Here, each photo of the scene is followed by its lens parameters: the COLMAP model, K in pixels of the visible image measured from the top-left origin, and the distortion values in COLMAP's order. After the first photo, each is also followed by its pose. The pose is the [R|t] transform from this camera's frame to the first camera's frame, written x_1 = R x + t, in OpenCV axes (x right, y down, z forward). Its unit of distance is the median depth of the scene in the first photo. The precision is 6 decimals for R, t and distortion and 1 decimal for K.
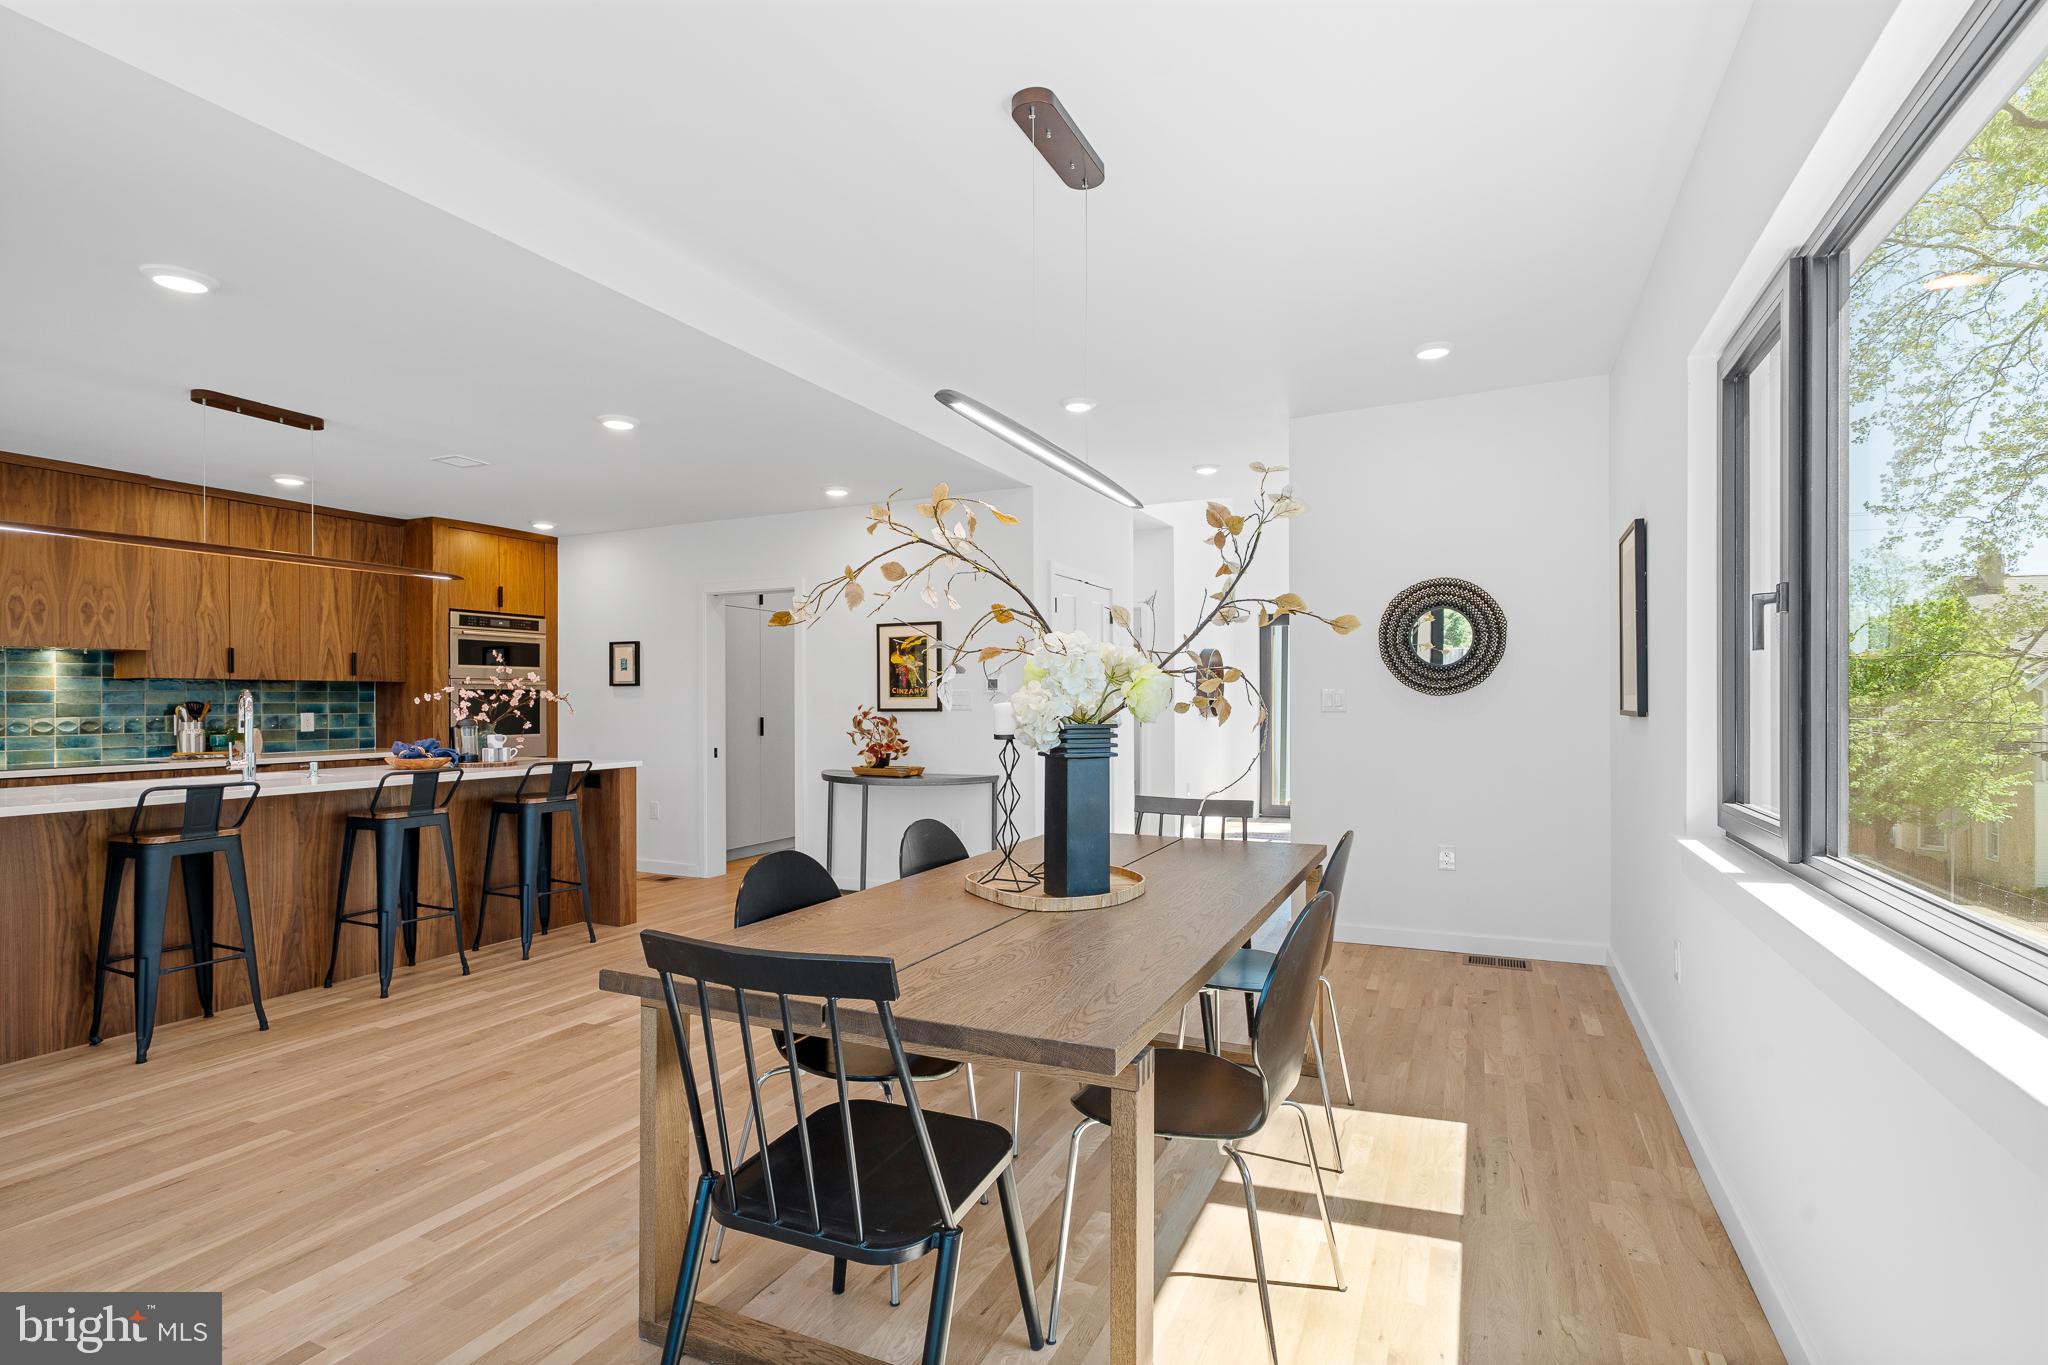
lens RADIAL K [[980.9, 0, 1035.0], [0, 980.9, 699.3], [0, 0, 1]] dist [-0.001020, -0.000222]
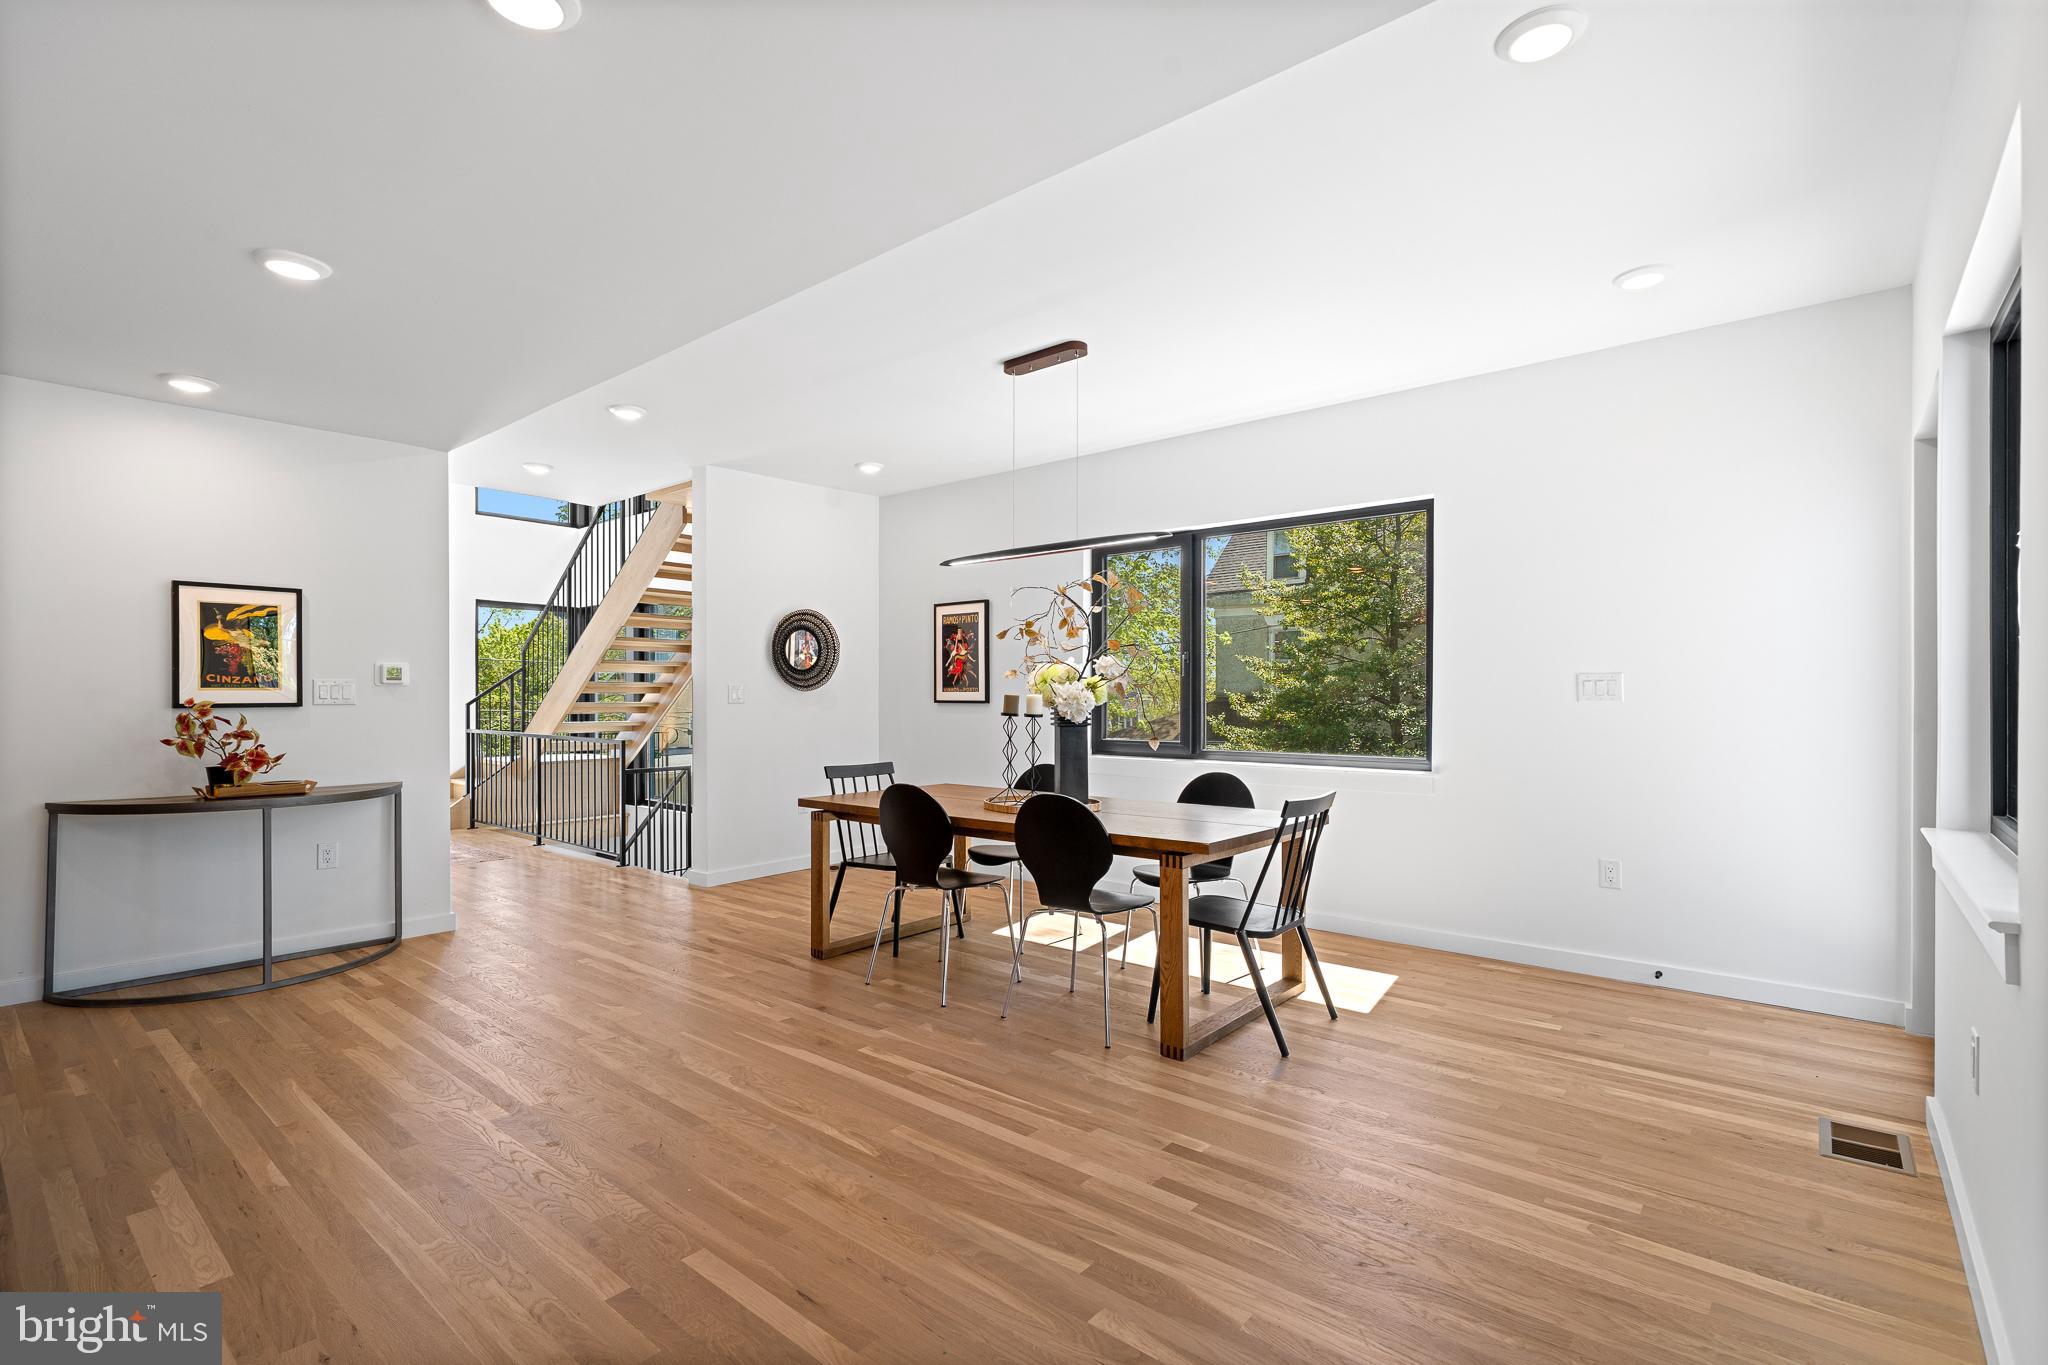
lens RADIAL K [[931.1, 0, 1035.5], [0, 931.1, 687.2], [0, 0, 1]] dist [-0.002149, -0.000506]
pose [[0.268063, 0.012835, 0.963316, -0.671039], [-0.003132, 0.999918, -0.012451, 0.004432], [-0.963396, 0.000320, 0.268081, 0.264986]]
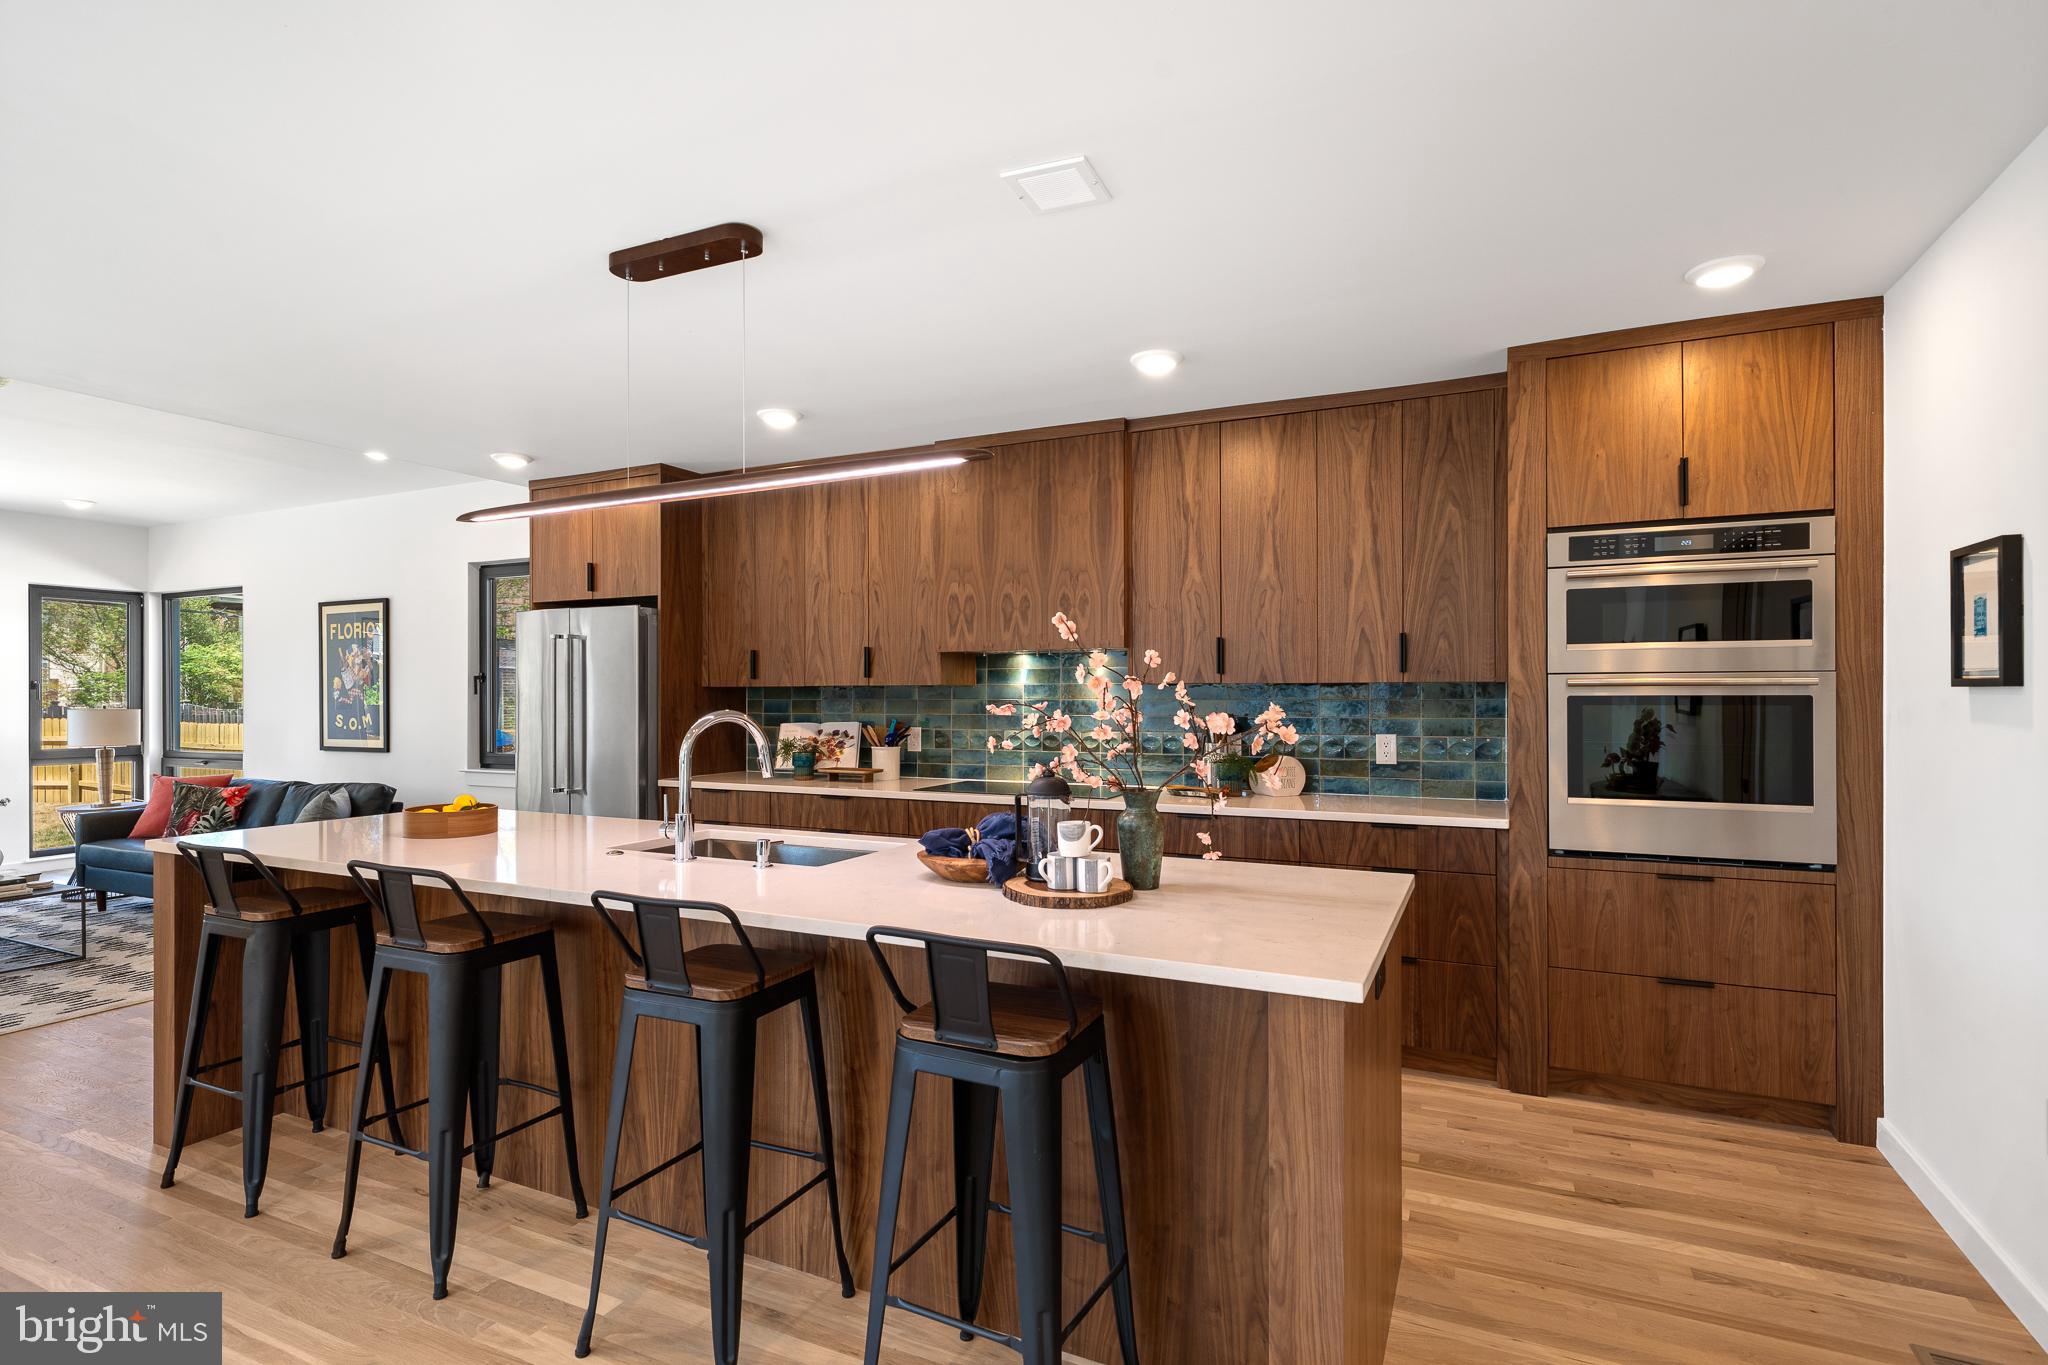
lens RADIAL K [[1005.4, 0, 1031.5], [0, 1005.4, 690.5], [0, 0, 1]] dist [-0.000591, 0.000594]
pose [[-0.014479, -0.000160, -0.999895, -0.115398], [0.003183, 0.999995, -0.000206, -0.015699], [0.999890, -0.003185, -0.014479, 0.862249]]
